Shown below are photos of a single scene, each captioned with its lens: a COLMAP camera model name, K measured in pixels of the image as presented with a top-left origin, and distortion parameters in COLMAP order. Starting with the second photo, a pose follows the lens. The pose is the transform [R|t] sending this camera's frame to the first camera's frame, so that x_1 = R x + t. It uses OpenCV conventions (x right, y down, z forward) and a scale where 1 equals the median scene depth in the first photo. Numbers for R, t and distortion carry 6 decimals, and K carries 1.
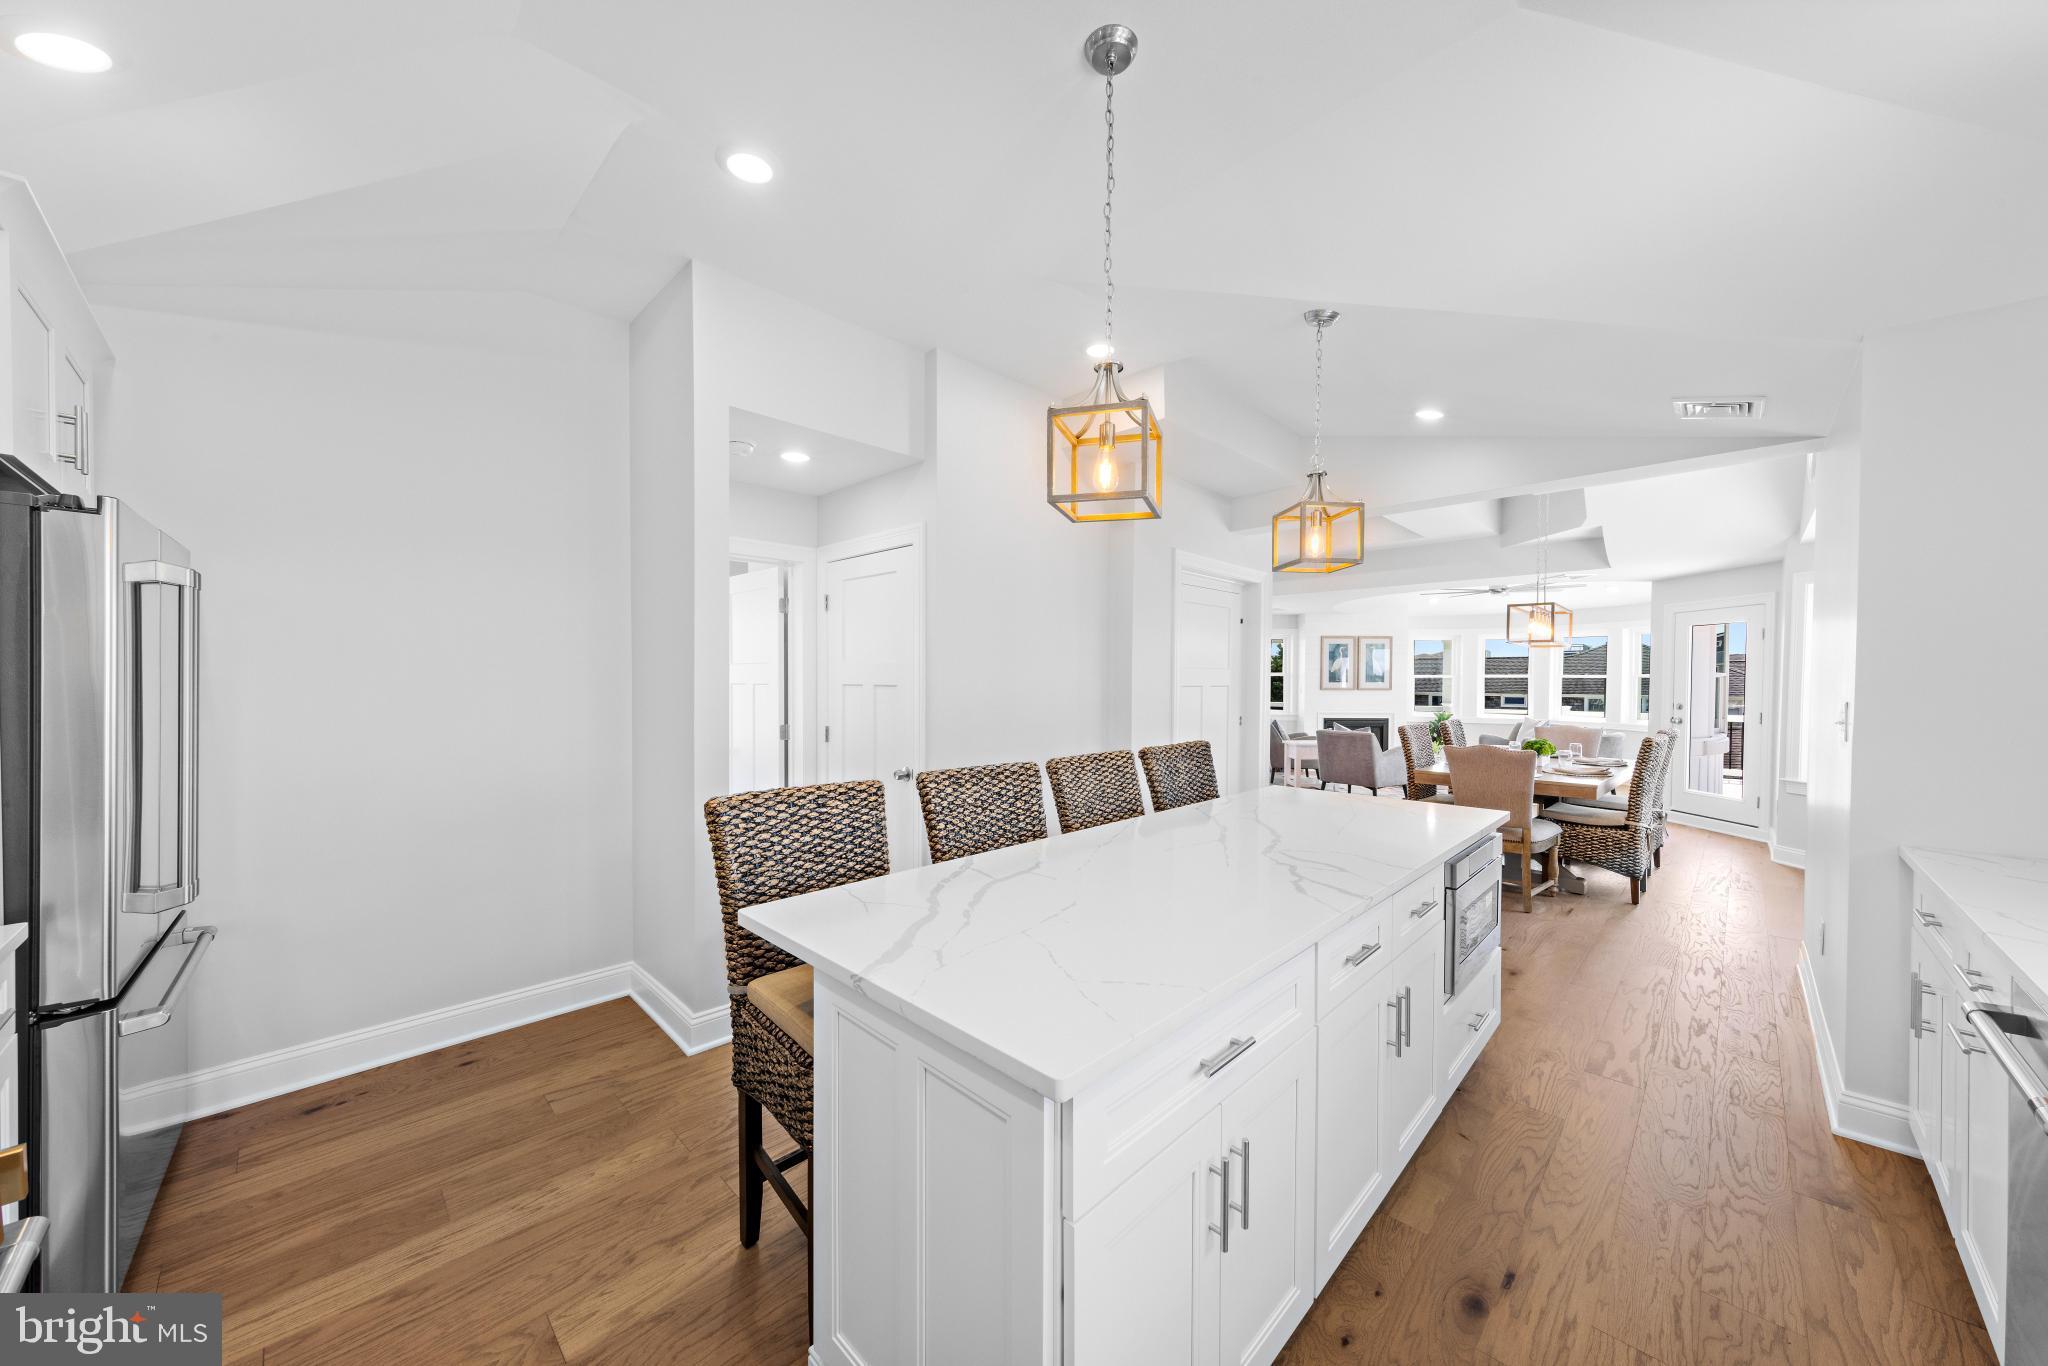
lens RADIAL K [[701.7, 0, 1028.6], [0, 701.7, 685.5], [0, 0, 1]] dist [0.012089, -0.000218]
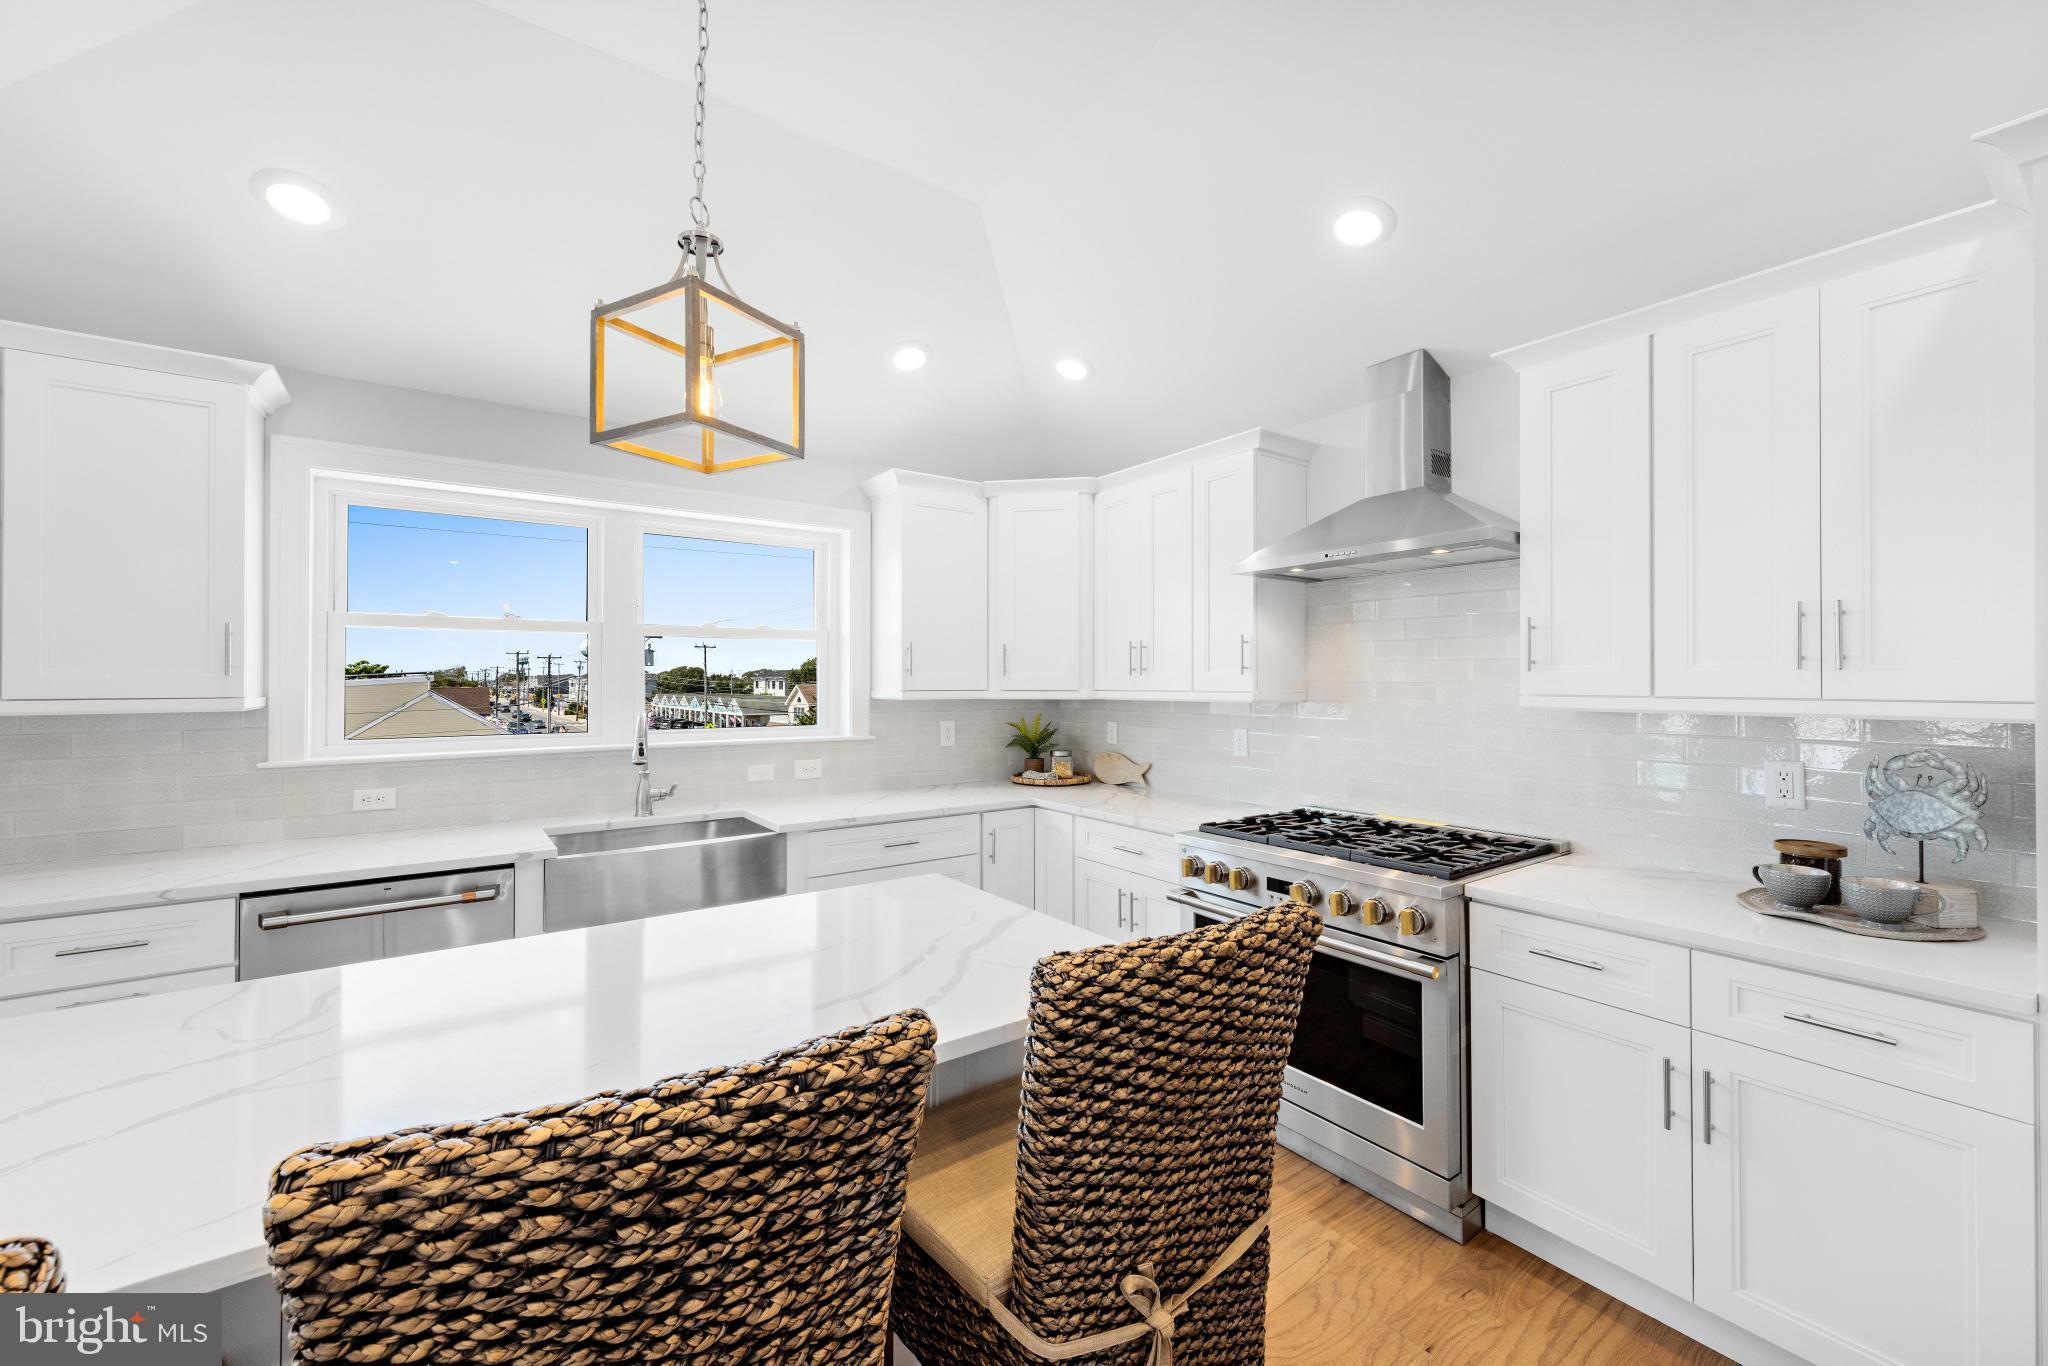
lens RADIAL K [[786.8, 0, 1030.3], [0, 786.8, 670.1], [0, 0, 1]] dist [0.003125, 0.000225]
pose [[-0.986696, 0.005046, 0.162500, -0.313861], [0.002659, 0.999885, -0.014903, -0.024793], [-0.162556, -0.014273, -0.986596, 1.626870]]
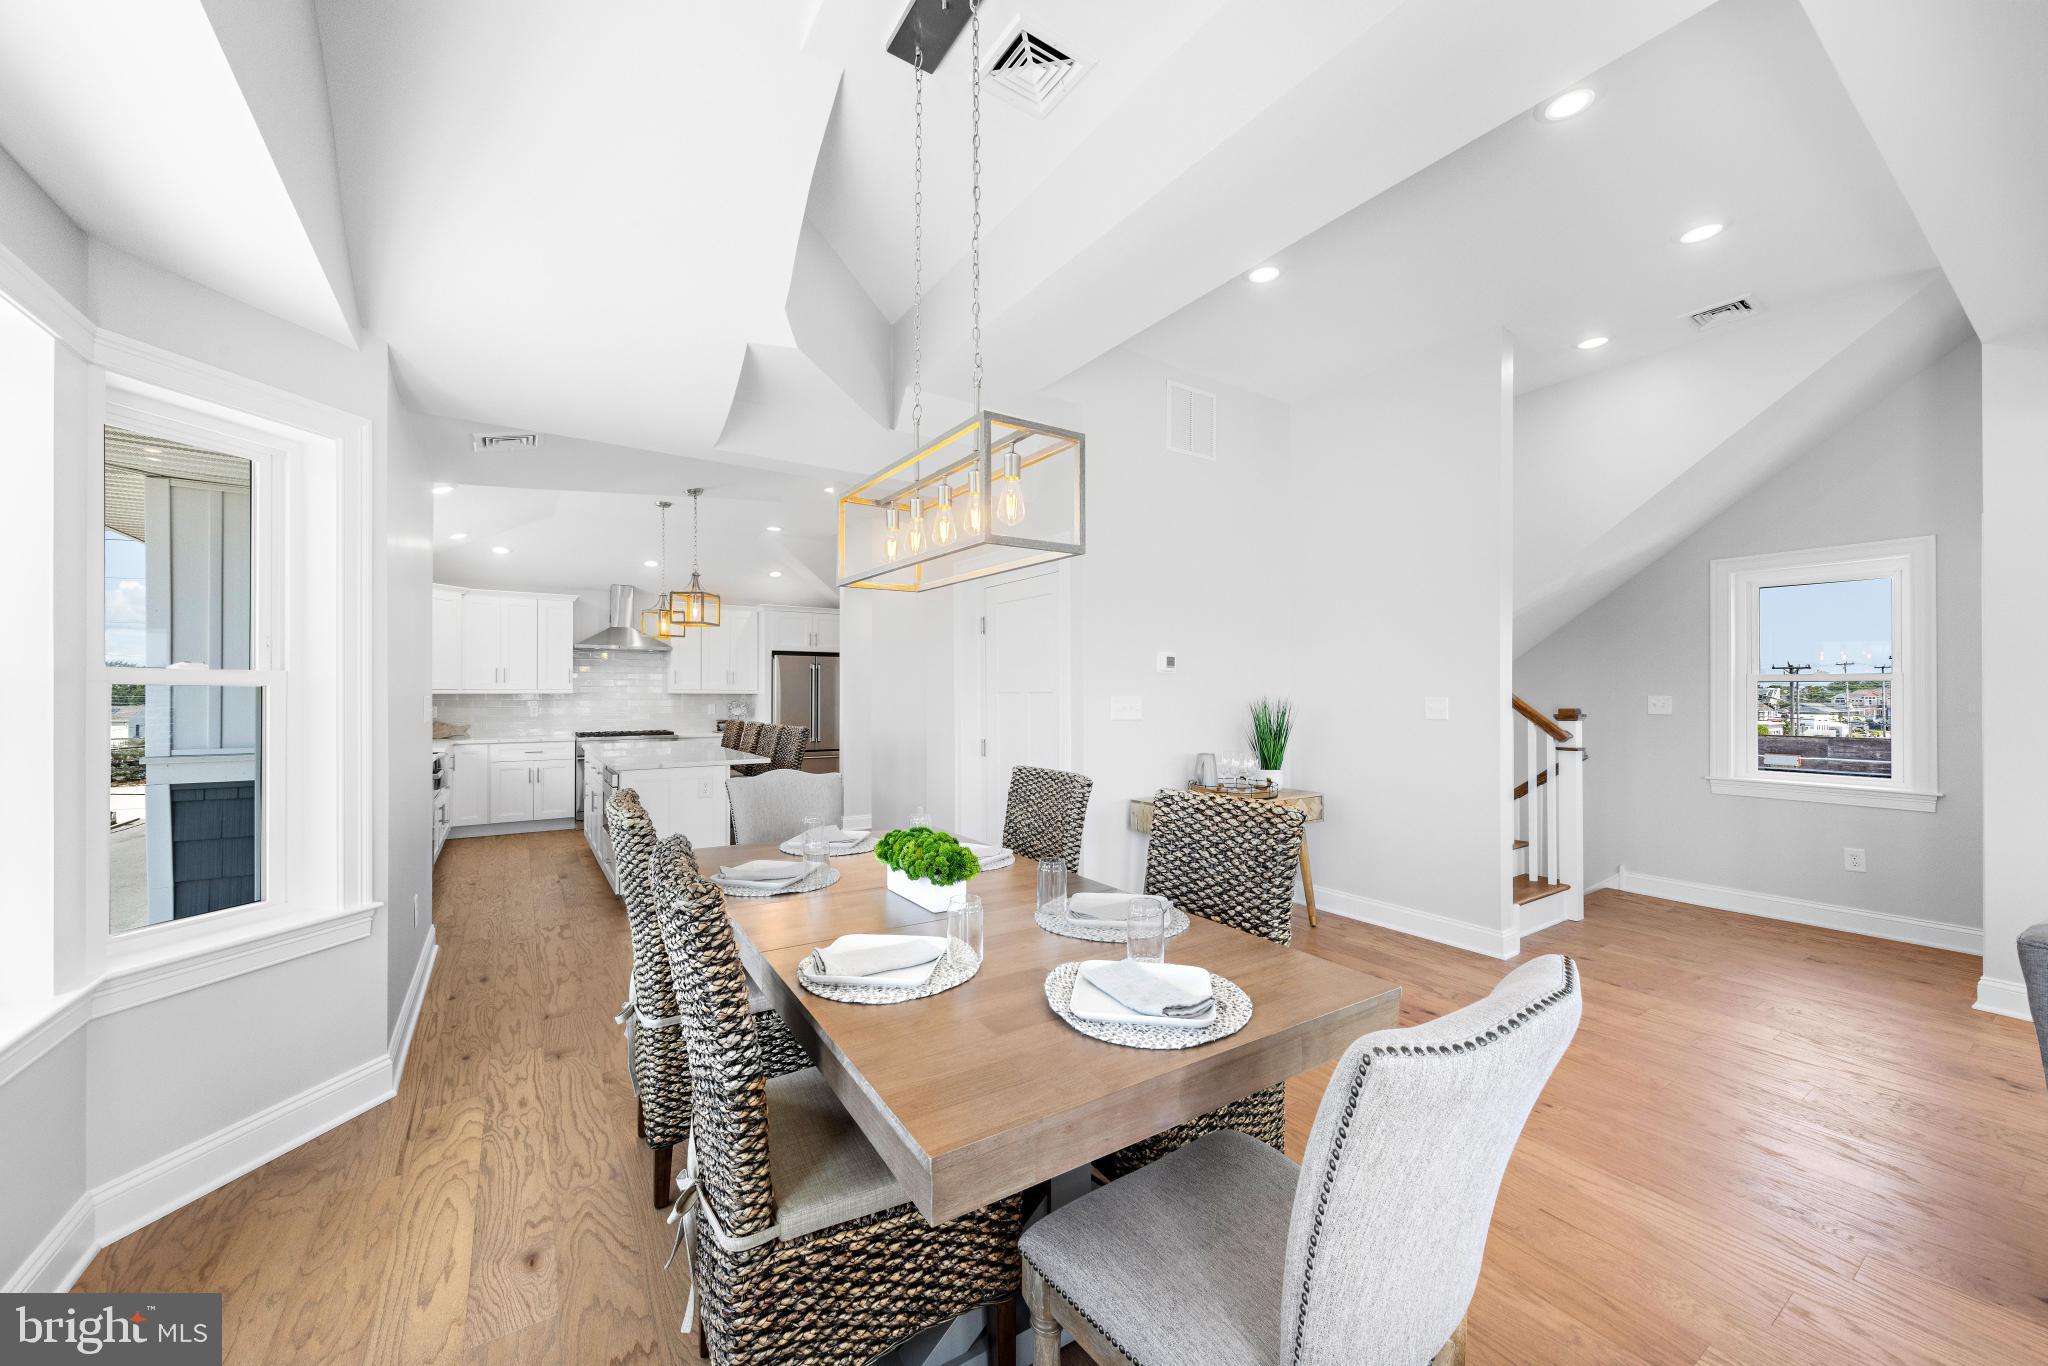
lens RADIAL K [[758.7, 0, 1035.3], [0, 758.7, 689.0], [0, 0, 1]] dist [0.001578, 0.000000]
pose [[-0.183105, -0.007722, -0.983063, 3.231628], [-0.000427, 0.999970, -0.007776, 0.027984], [0.983093, -0.001004, -0.183103, 3.290526]]
